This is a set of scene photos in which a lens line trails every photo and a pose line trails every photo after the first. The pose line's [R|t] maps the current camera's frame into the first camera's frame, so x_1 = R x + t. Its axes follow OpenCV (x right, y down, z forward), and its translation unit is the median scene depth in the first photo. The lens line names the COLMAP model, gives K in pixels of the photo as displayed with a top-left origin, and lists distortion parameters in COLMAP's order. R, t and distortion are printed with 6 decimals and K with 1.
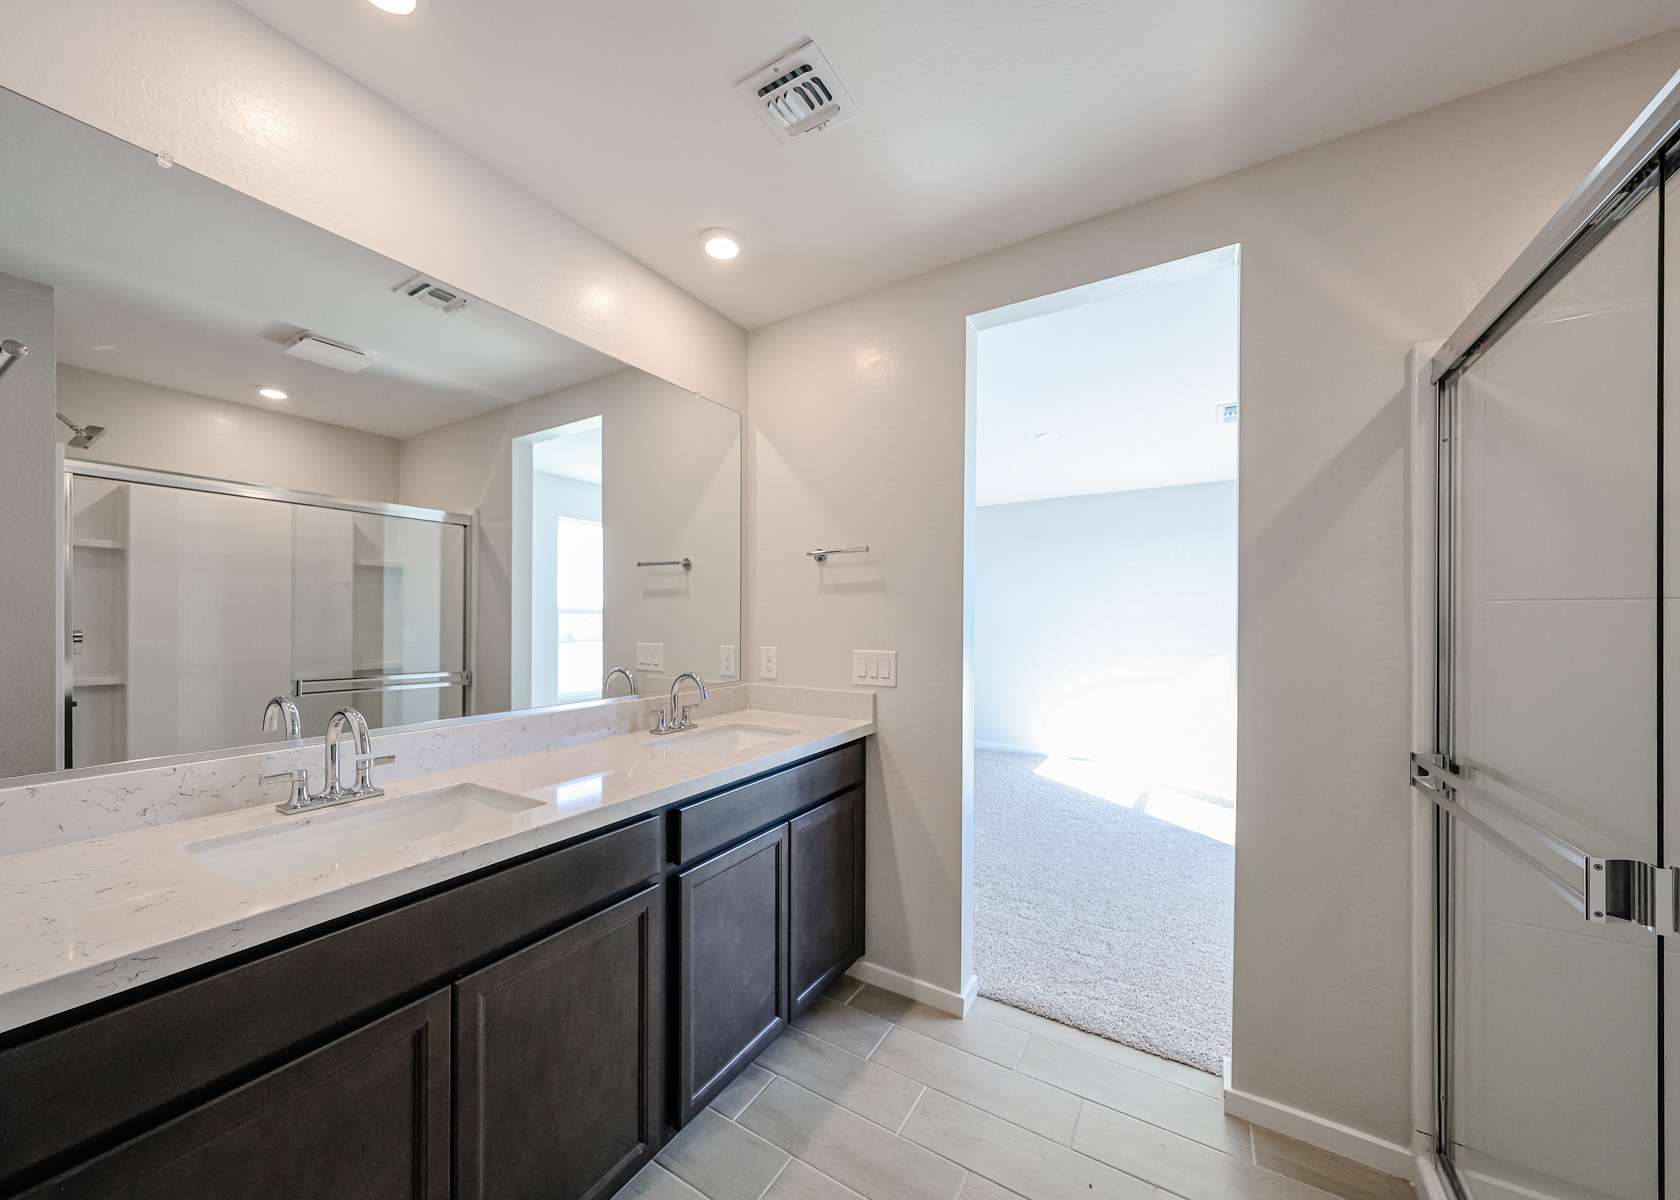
lens RADIAL K [[606.9, 0, 817.4], [0, 606.9, 621.5], [0, 0, 1]] dist [-0.000550, -0.000214]
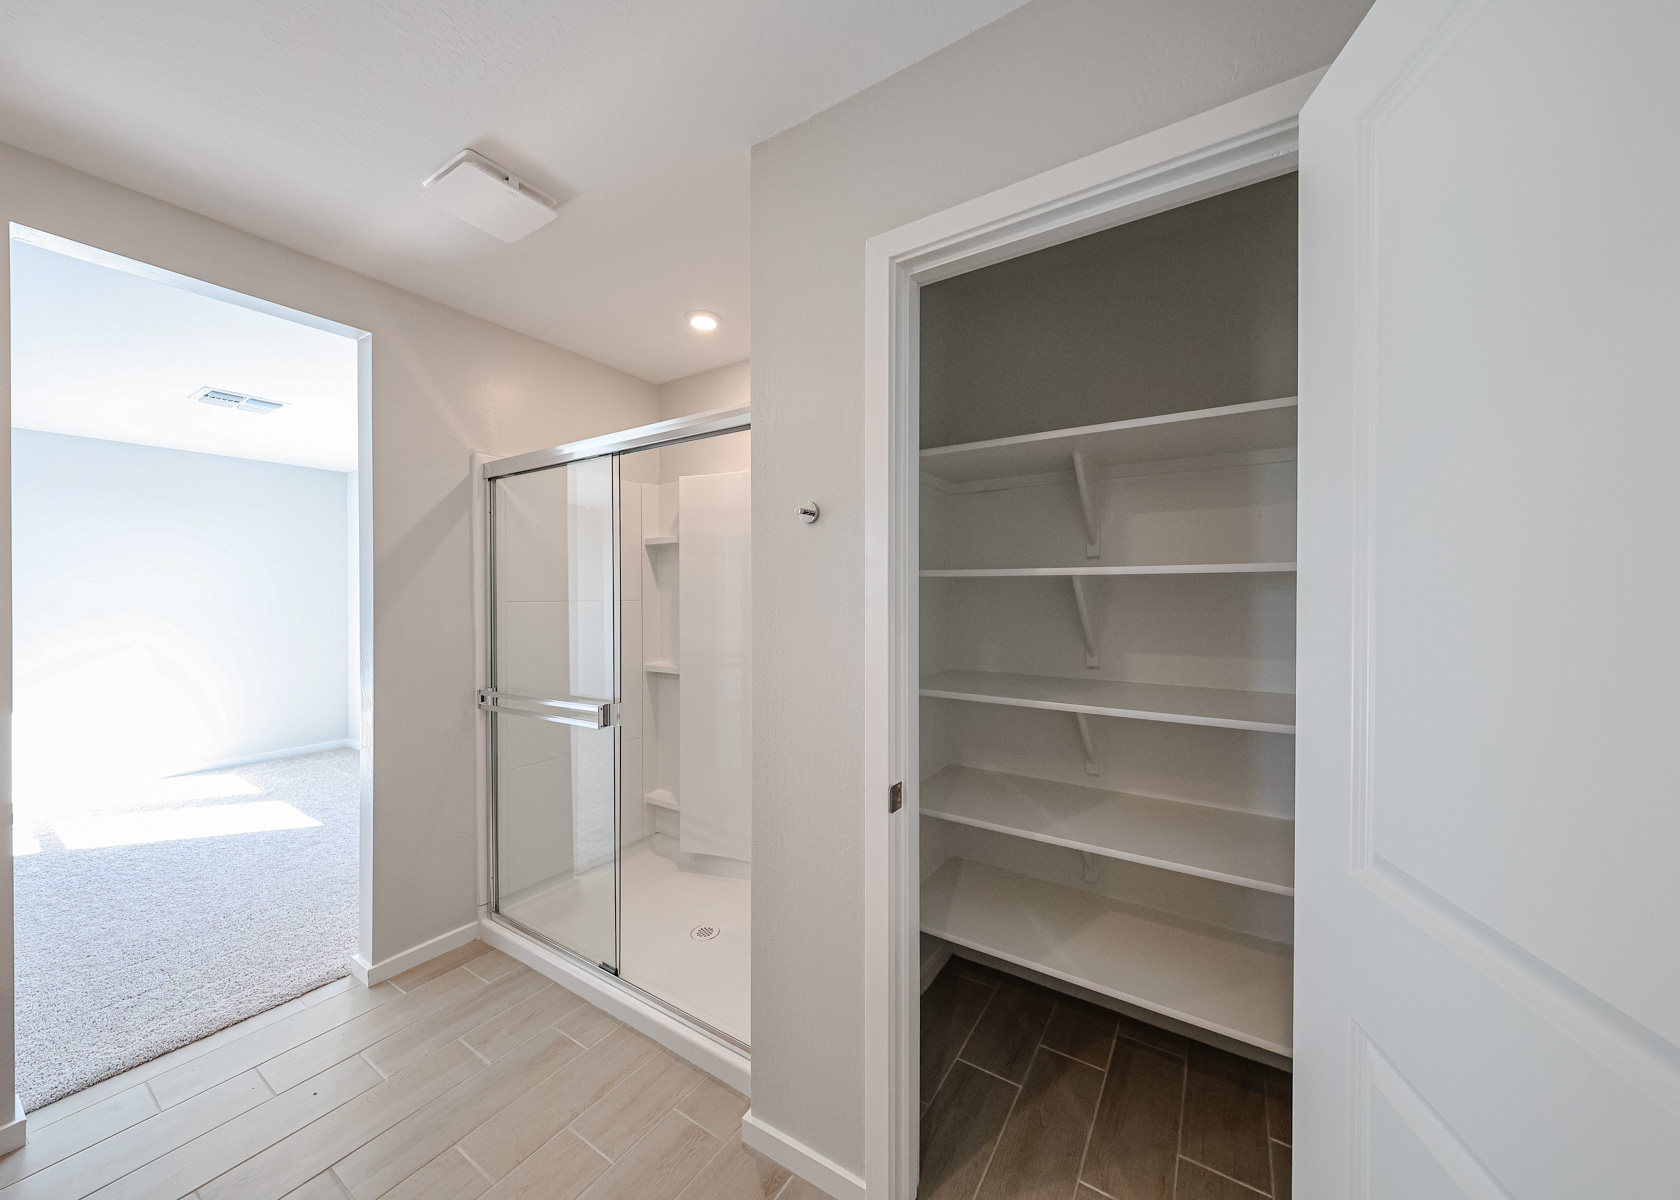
lens RADIAL K [[593.6, 0, 840.0], [0, 593.6, 600.0], [0, 0, 1]] dist [-0.000283, -0.000144]
pose [[0.004751, -0.003489, 0.999983, -0.677248], [0.000170, 0.999994, 0.003488, -0.044270], [-0.999989, 0.000153, 0.004752, -0.038274]]
